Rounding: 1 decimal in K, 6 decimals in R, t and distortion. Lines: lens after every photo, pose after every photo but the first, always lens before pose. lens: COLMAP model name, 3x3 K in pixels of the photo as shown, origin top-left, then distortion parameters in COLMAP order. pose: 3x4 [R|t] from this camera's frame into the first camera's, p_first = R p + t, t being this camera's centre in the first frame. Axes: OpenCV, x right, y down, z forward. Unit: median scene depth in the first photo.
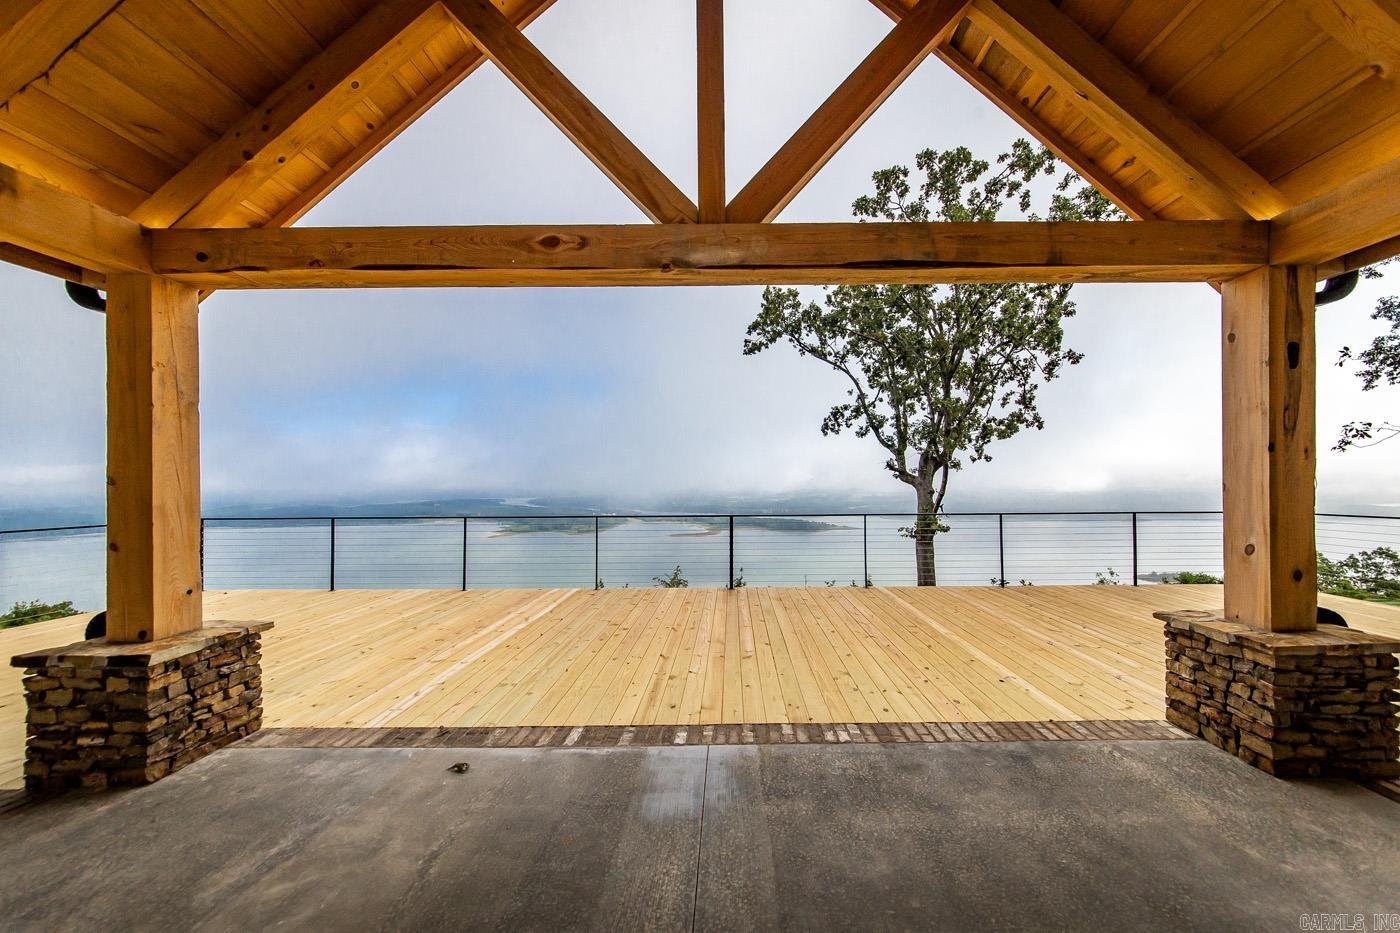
lens RADIAL K [[510.7, 0, 730.4], [0, 510.7, 480.4], [0, 0, 1]] dist [-0.001684, -0.000178]
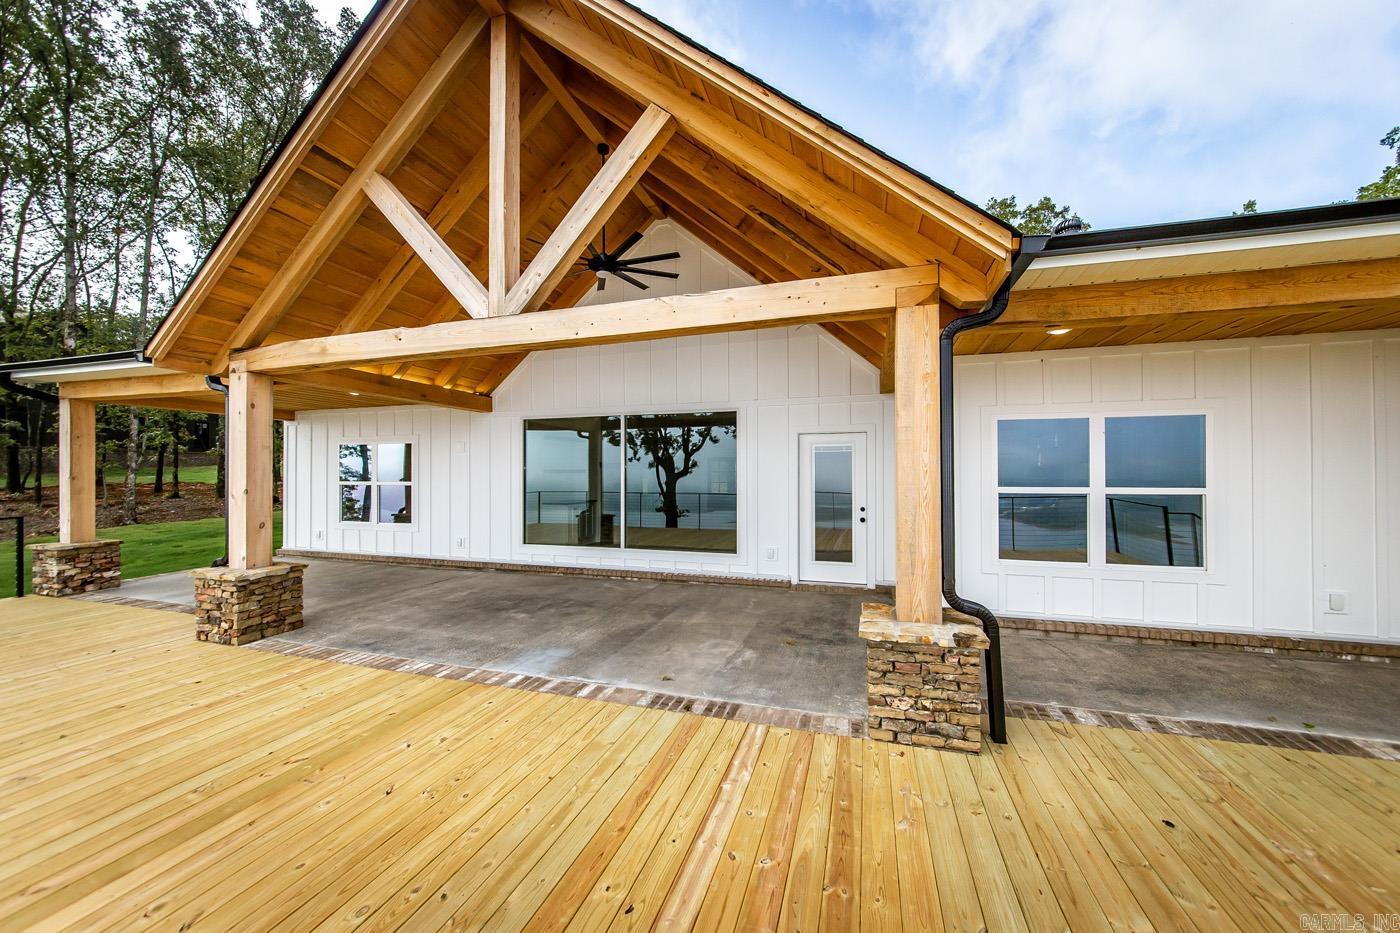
lens RADIAL K [[525.4, 0, 700.0], [0, 525.4, 466.5], [0, 0, 1]] dist [-0.007326, 0.000615]
pose [[-0.954716, 0.018489, 0.296944, -0.978732], [0.014238, 0.999763, -0.016471, -0.020889], [-0.297178, -0.011497, -0.954753, 2.185517]]
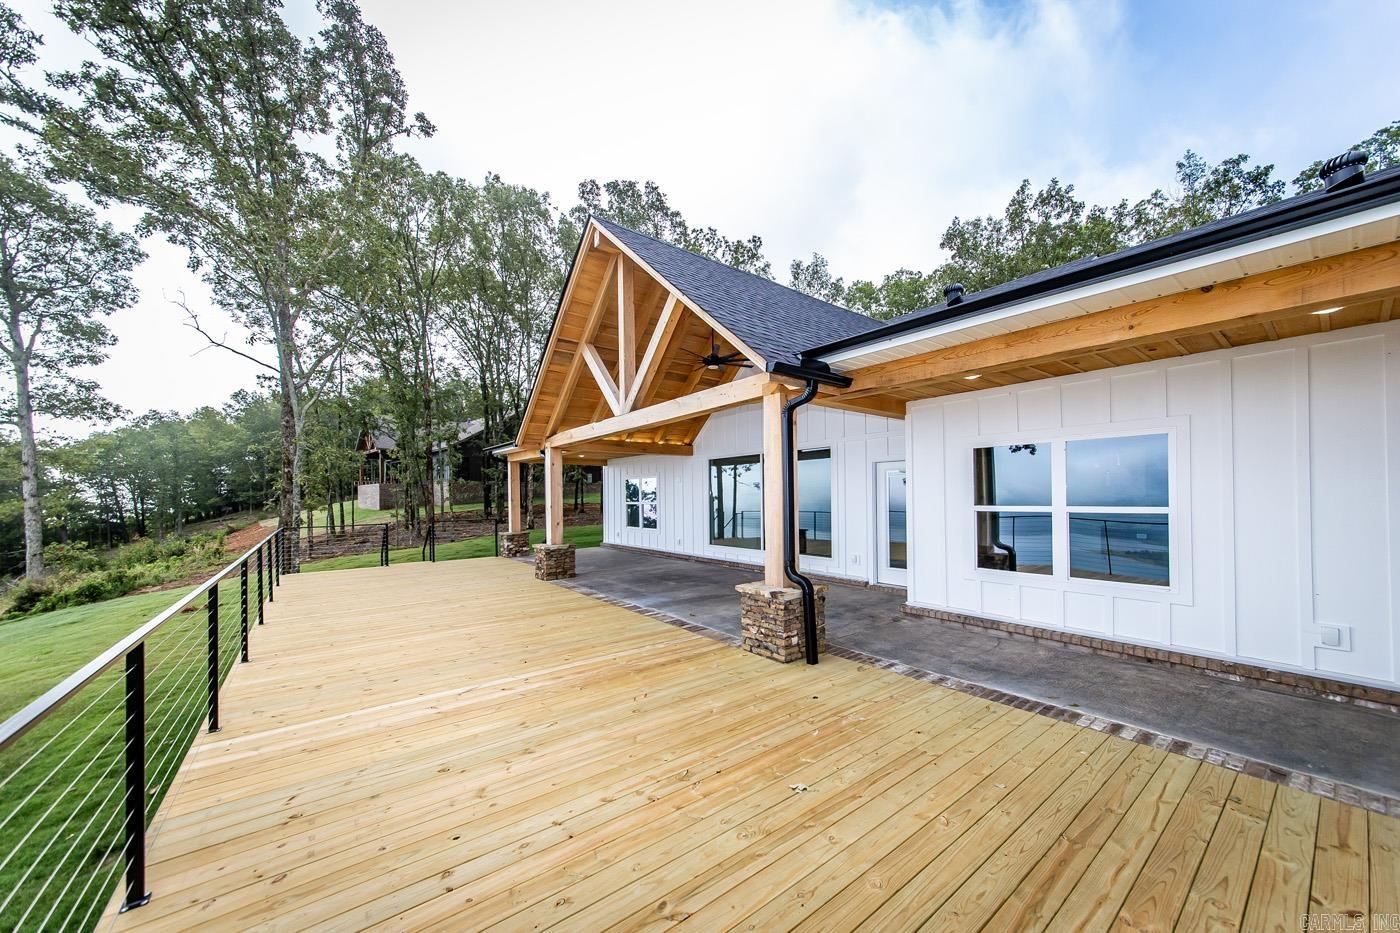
lens RADIAL K [[502.4, 0, 699.2], [0, 502.4, 495.1], [0, 0, 1]] dist [-0.000868, -0.000073]
pose [[-0.613128, 0.022330, 0.789668, -2.301683], [0.018228, 0.999734, -0.014117, -0.000872], [-0.789773, 0.005738, -0.613372, 2.265090]]
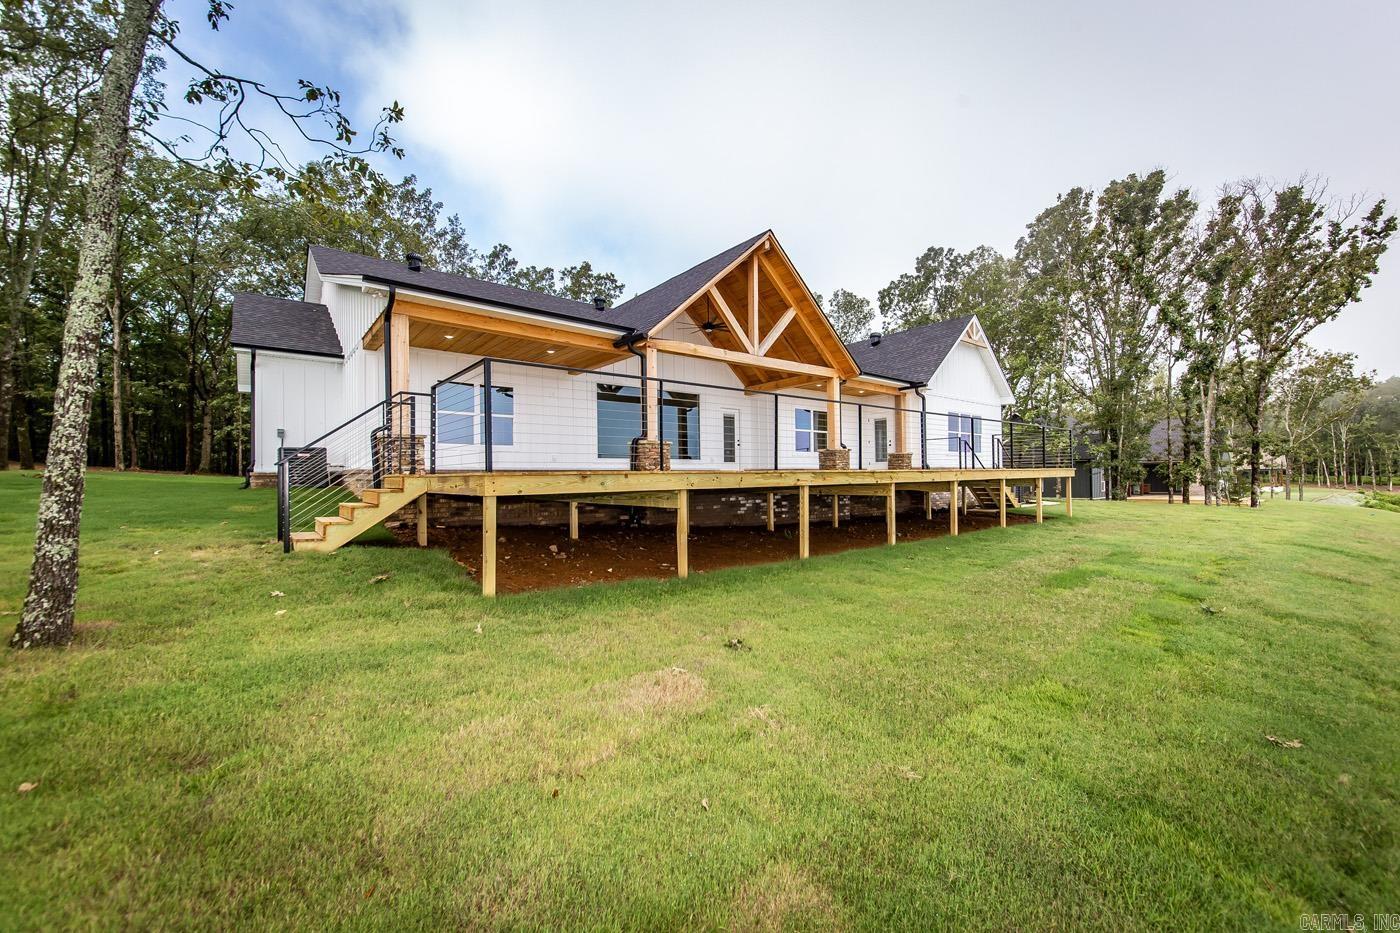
lens RADIAL K [[549.8, 0, 697.2], [0, 549.8, 474.2], [0, 0, 1]] dist [0.001319, -0.000220]
pose [[-0.769281, 0.016875, -0.638688, 3.209304], [0.022202, 0.999753, -0.000326, 0.495110], [0.638525, -0.014431, -0.769466, 4.097527]]
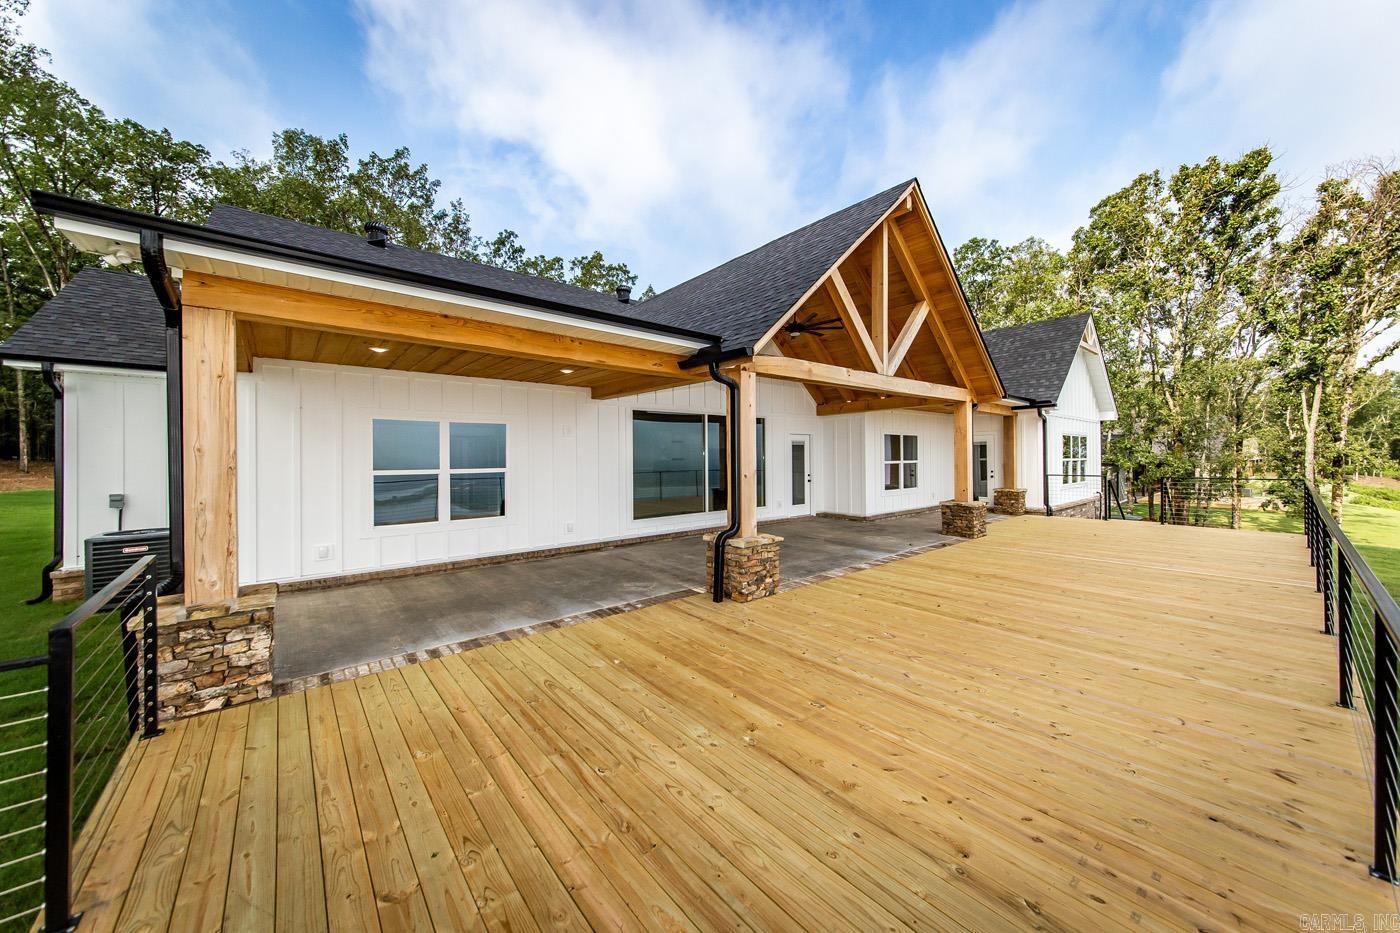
lens RADIAL K [[500.0, 0, 700.7], [0, 500.0, 454.2], [0, 0, 1]] dist [-0.000501, 0.000036]
pose [[-0.757596, 0.014860, -0.652555, 2.430352], [0.016611, 0.999856, 0.003484, -0.067118], [0.652513, -0.008200, -0.757733, 2.349533]]
